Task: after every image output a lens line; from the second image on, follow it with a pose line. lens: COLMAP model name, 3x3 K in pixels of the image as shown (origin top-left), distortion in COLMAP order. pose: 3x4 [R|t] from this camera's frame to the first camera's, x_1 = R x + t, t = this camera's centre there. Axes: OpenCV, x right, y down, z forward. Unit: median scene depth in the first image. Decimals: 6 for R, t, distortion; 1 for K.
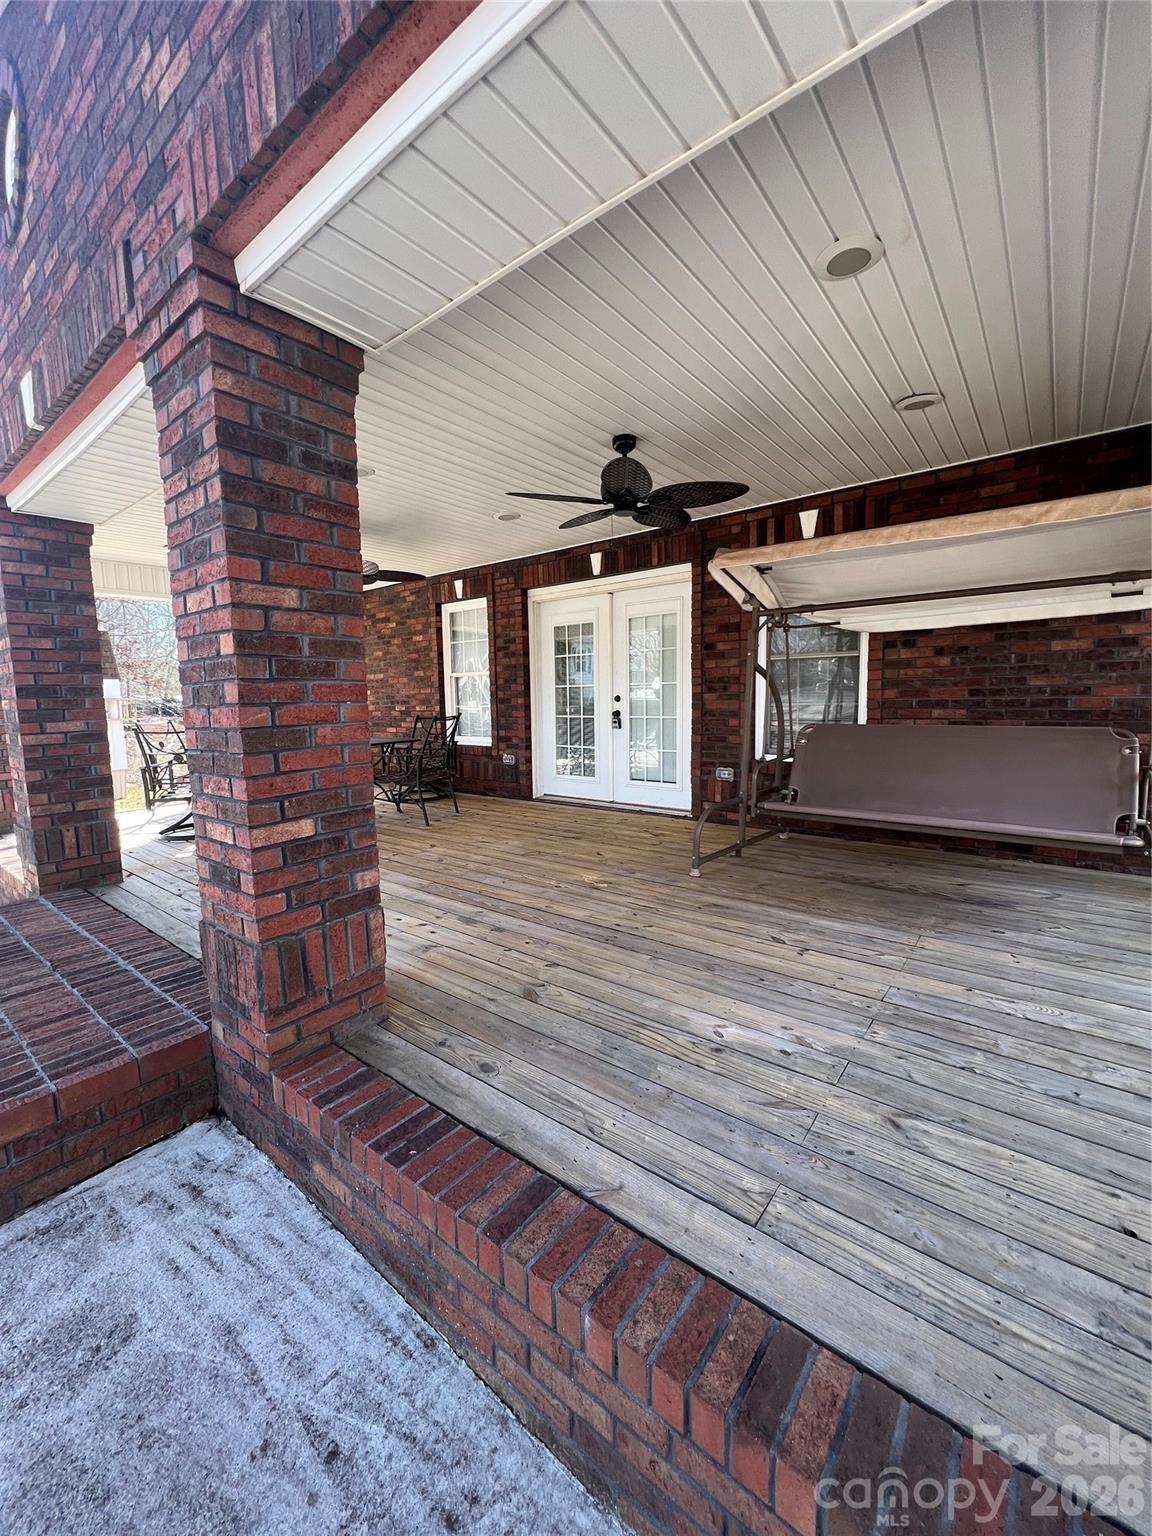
lens RADIAL K [[611.9, 0, 577.7], [0, 611.9, 763.8], [0, 0, 1]] dist [-0.002943, 0.000092]
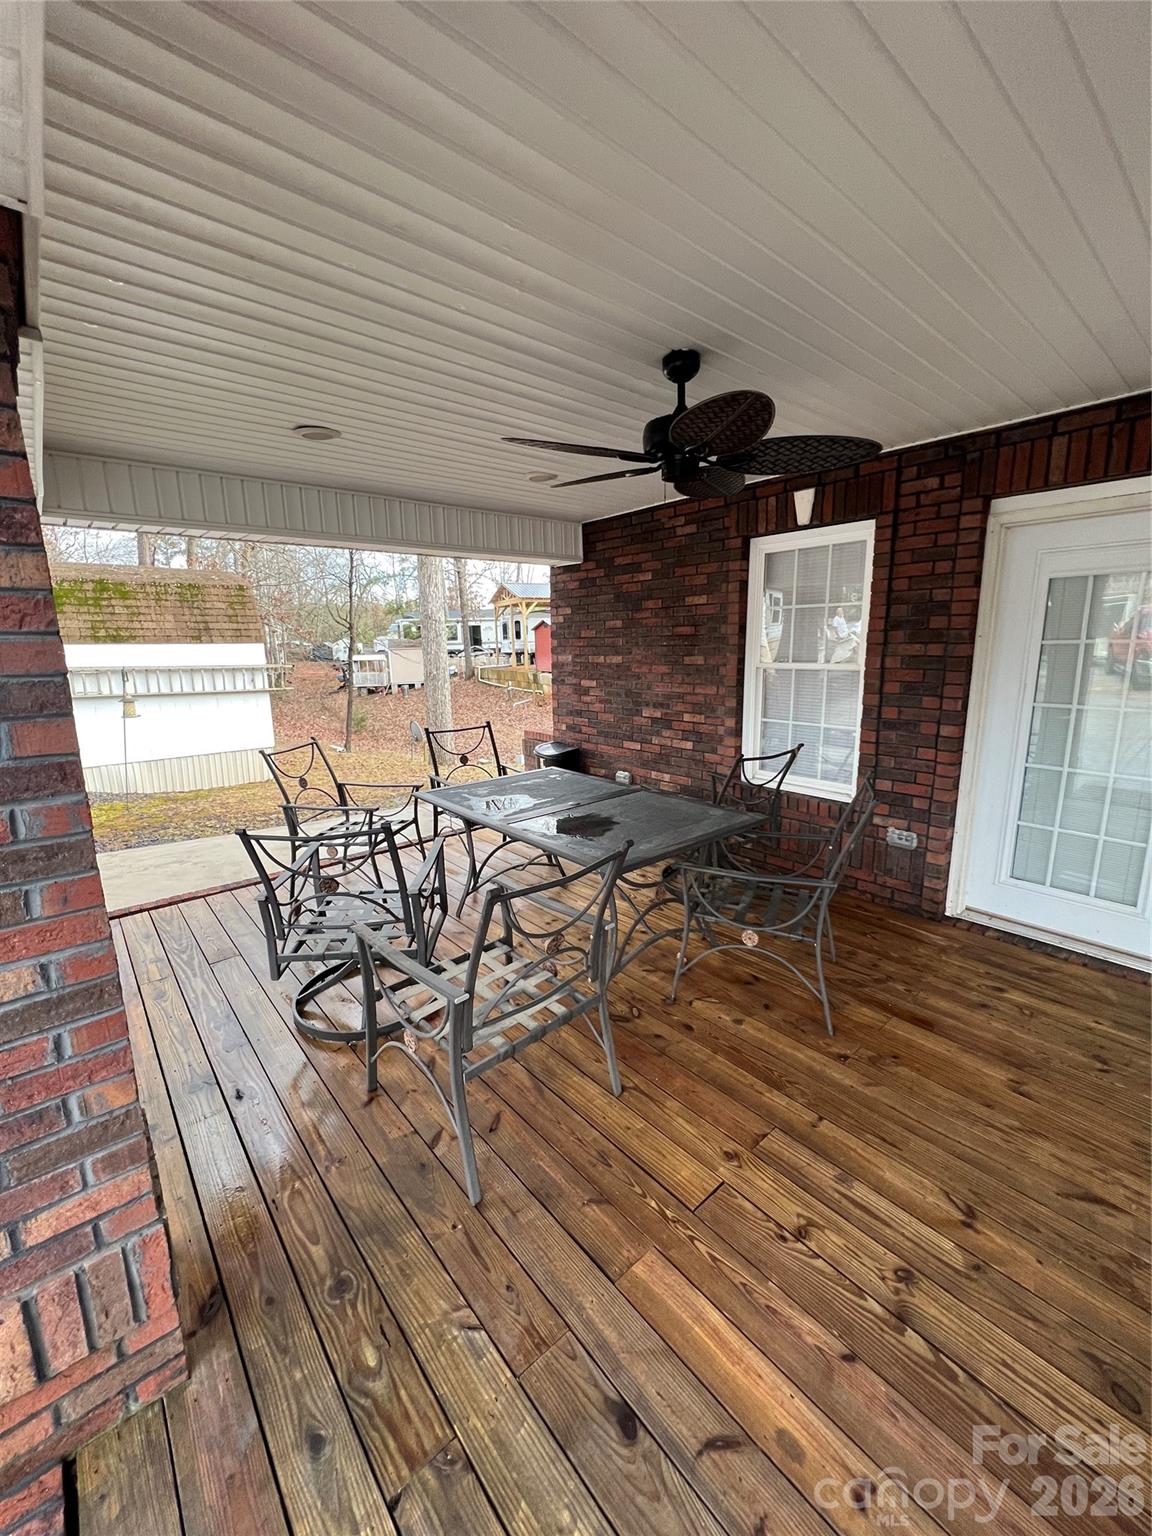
lens RADIAL K [[611.9, 0, 577.7], [0, 611.9, 763.8], [0, 0, 1]] dist [-0.002943, 0.000092]
pose [[0.981333, 0.041777, -0.187725, -0.429426], [-0.025308, 0.995684, 0.089286, -0.164548], [0.190645, -0.082868, 0.978155, 0.657667]]
